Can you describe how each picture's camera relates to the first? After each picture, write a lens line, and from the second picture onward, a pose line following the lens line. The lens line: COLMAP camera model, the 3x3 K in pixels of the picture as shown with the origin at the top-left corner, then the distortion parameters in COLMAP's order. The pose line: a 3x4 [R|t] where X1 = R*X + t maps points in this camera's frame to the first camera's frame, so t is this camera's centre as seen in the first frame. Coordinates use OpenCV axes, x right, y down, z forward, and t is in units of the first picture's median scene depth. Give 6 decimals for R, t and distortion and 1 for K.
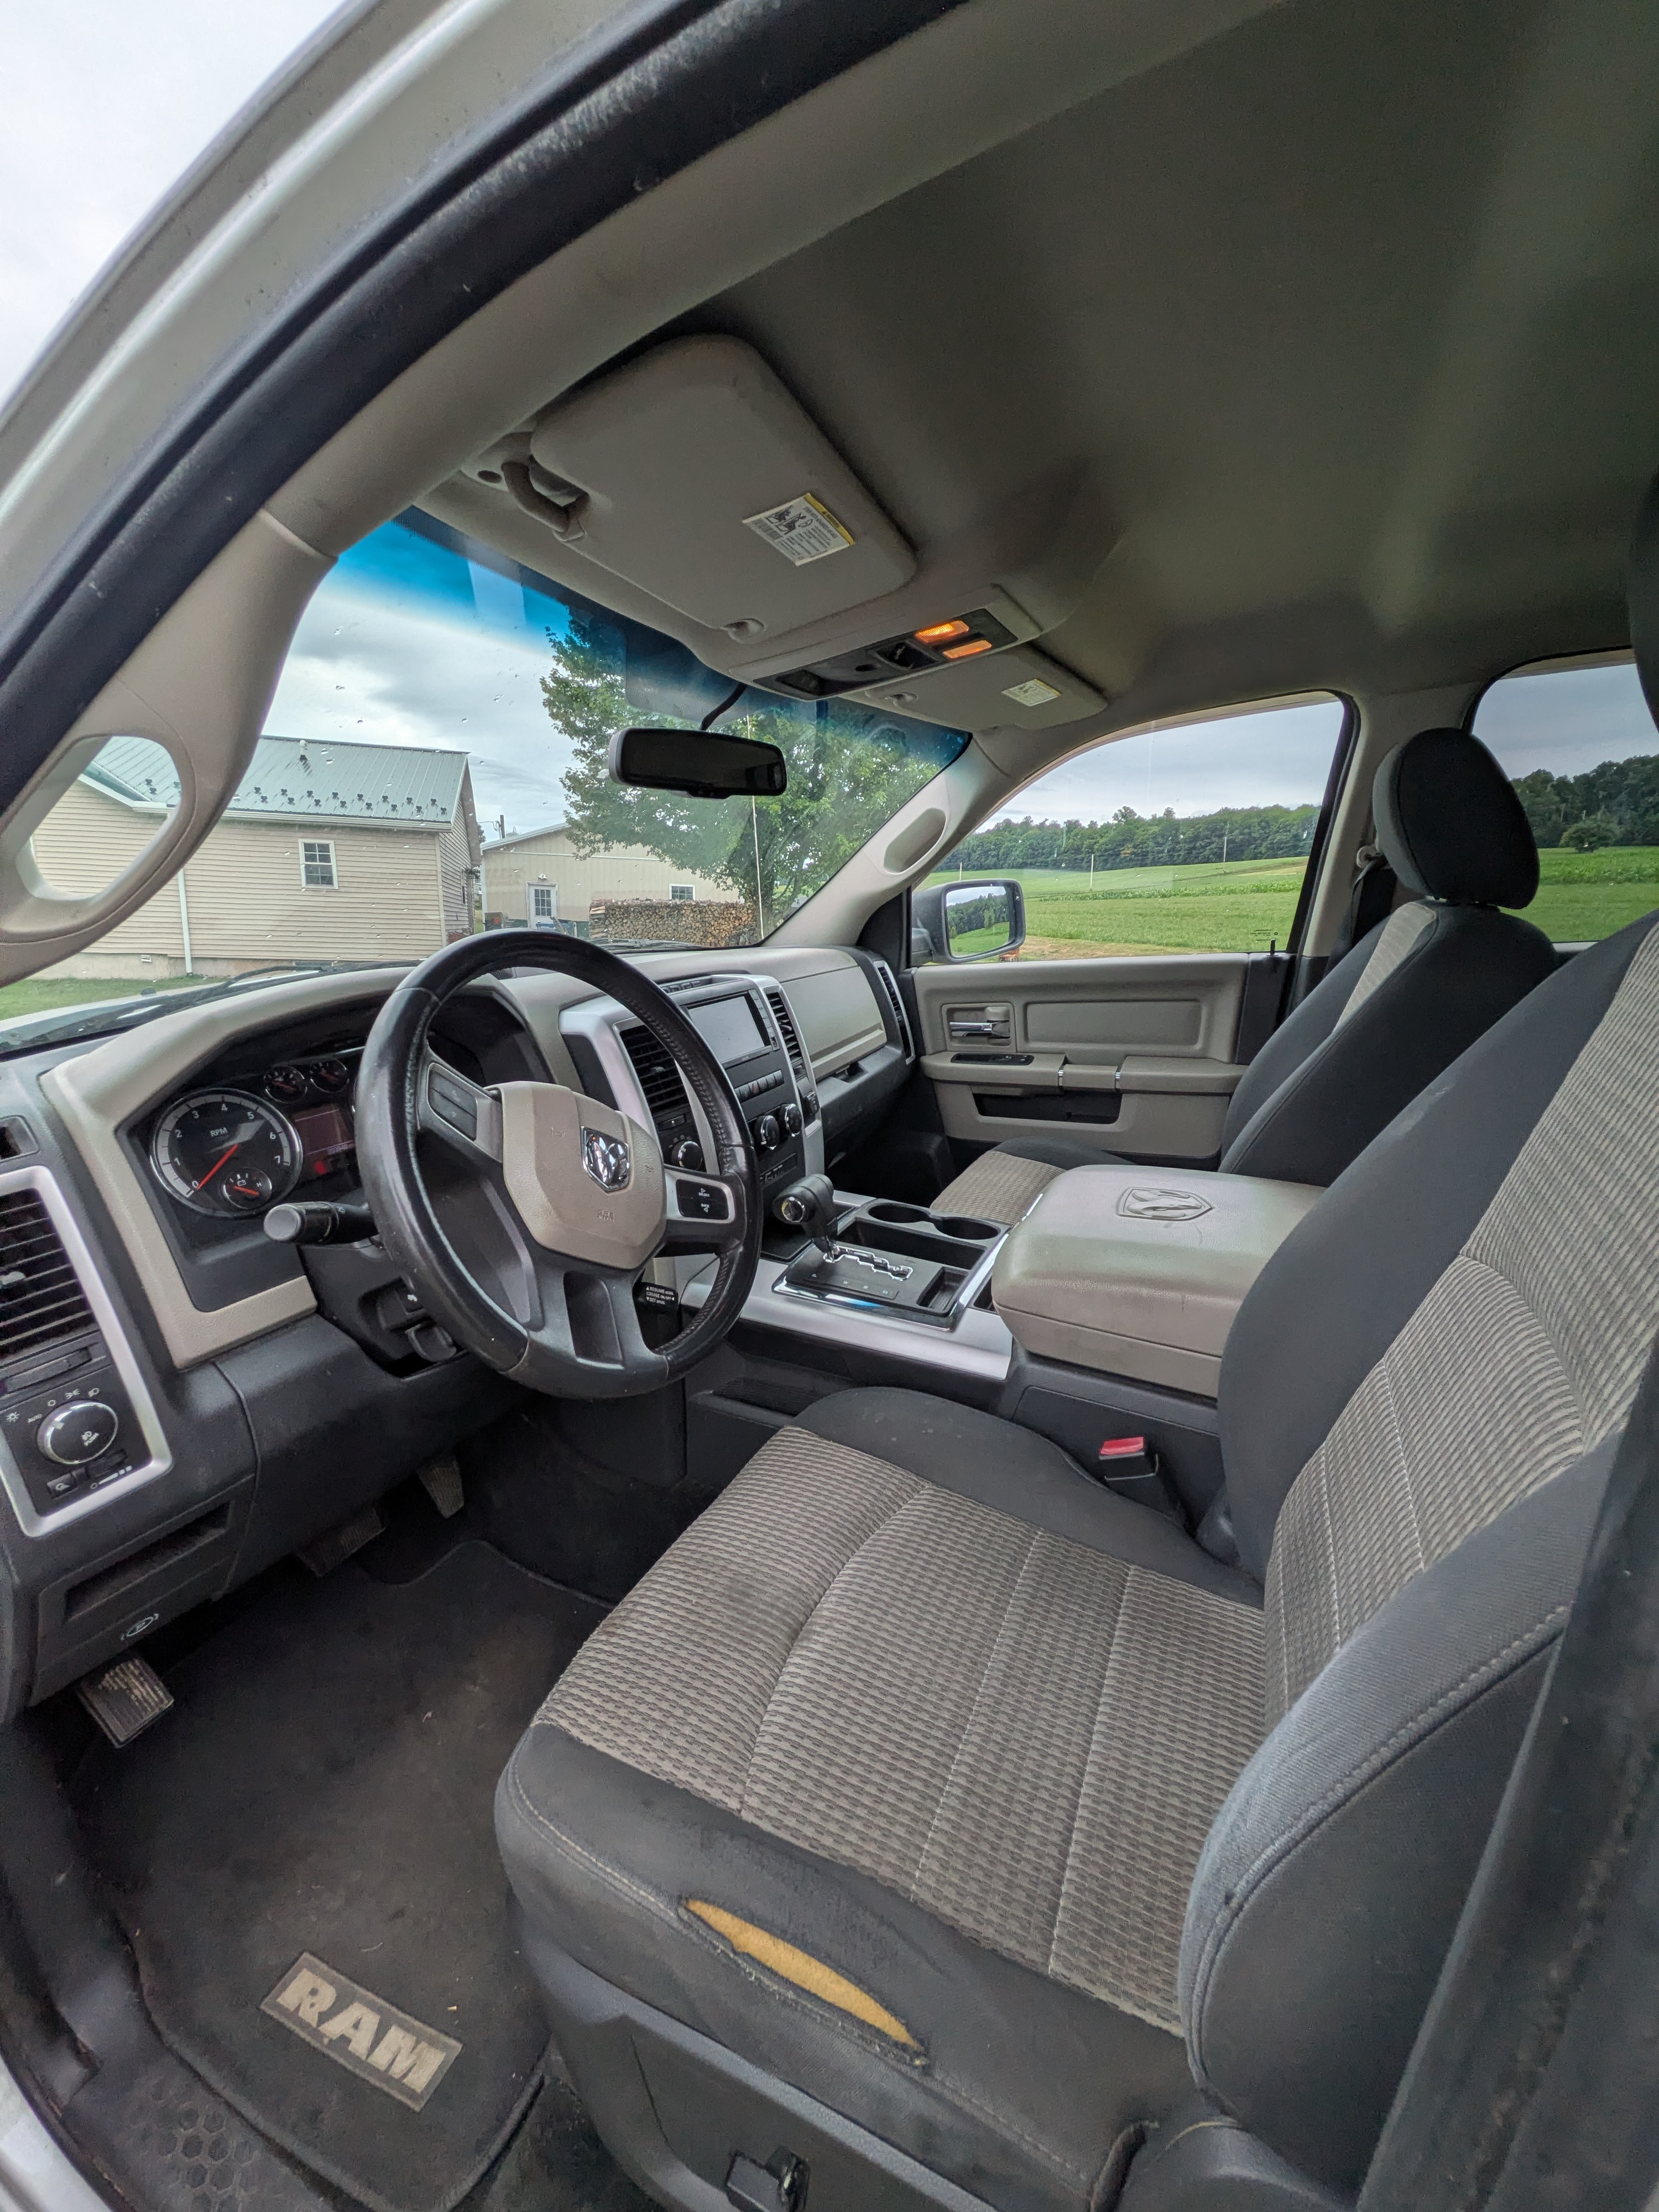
lens RADIAL K [[882.2, 0, 839.0], [0, 882.2, 1102.0], [0, 0, 1]] dist [0.003228, -0.000158]
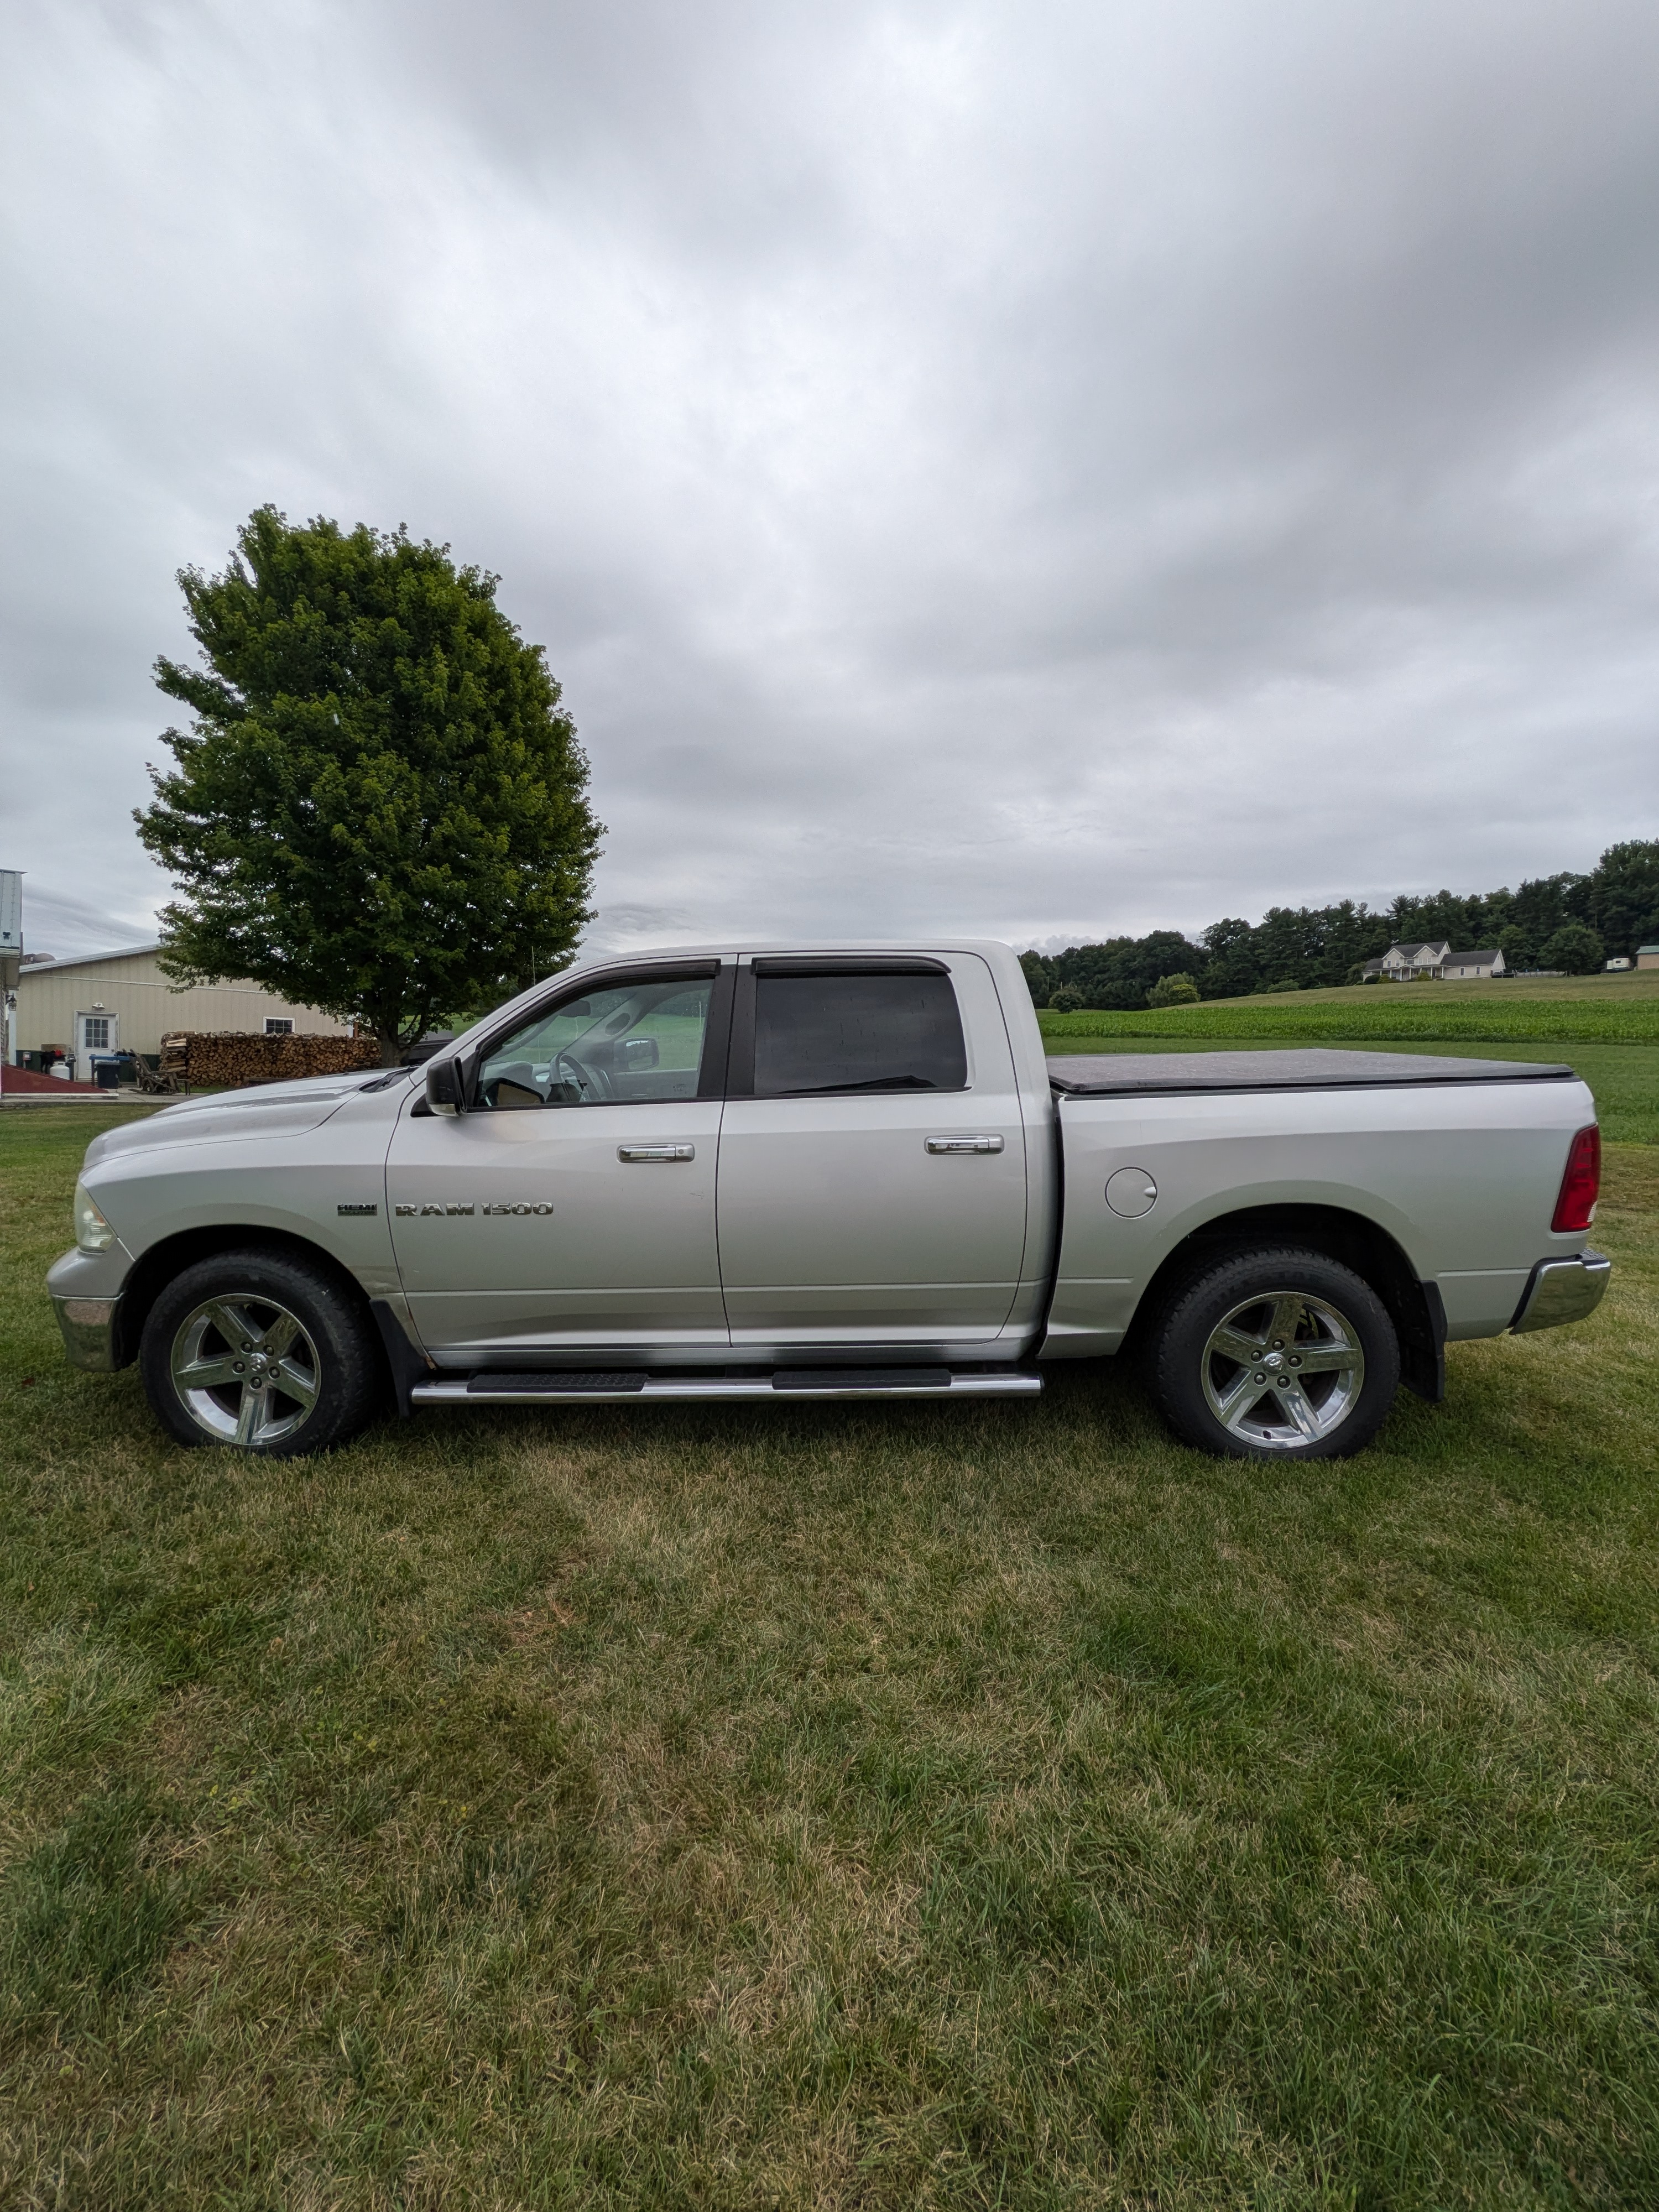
lens RADIAL K [[882.2, 0, 838.4], [0, 882.2, 1106.1], [0, 0, 1]] dist [0.003228, -0.000158]
pose [[0.913660, -0.012724, 0.406281, -0.028271], [0.072736, 0.988495, -0.132614, 0.028415], [-0.399920, 0.150716, 0.904074, -0.137855]]
